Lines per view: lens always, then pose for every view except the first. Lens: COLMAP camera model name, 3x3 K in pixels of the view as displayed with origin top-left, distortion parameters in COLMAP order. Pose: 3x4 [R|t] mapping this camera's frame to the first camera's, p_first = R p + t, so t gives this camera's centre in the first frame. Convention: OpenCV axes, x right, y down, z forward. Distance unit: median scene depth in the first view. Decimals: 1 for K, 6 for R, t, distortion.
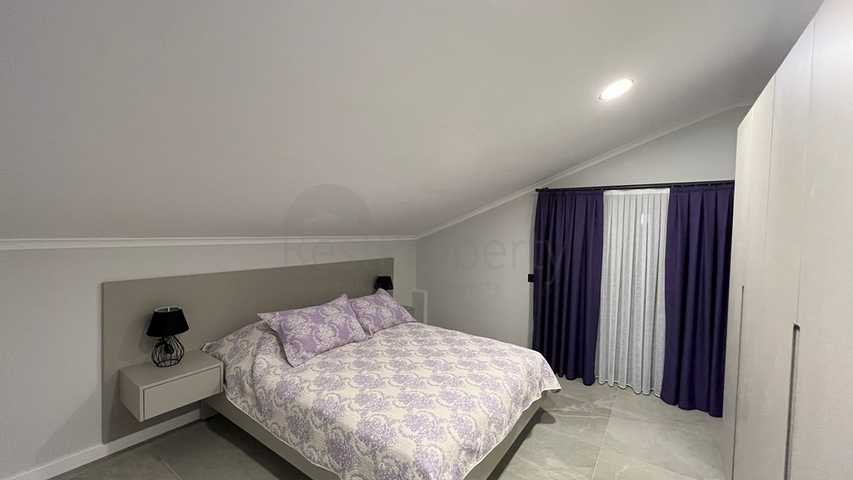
lens RADIAL K [[340.5, 0, 422.5], [0, 340.5, 239.3], [0, 0, 1]] dist [-0.002461, 0.001347]
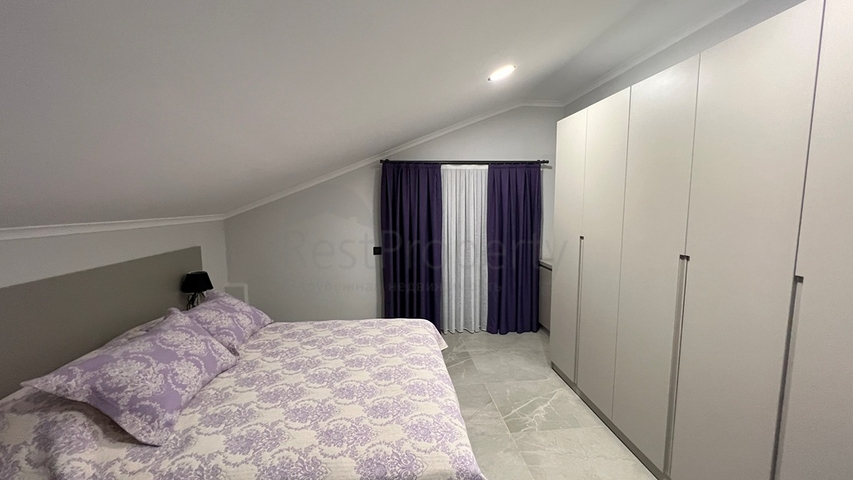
lens RADIAL K [[340.5, 0, 425.1], [0, 340.5, 240.6], [0, 0, 1]] dist [-0.002461, 0.001347]
pose [[0.759134, -0.099658, 0.643261, -0.304258], [0.046649, 0.993999, 0.098945, -0.011141], [-0.649261, -0.045105, 0.759227, 0.221464]]
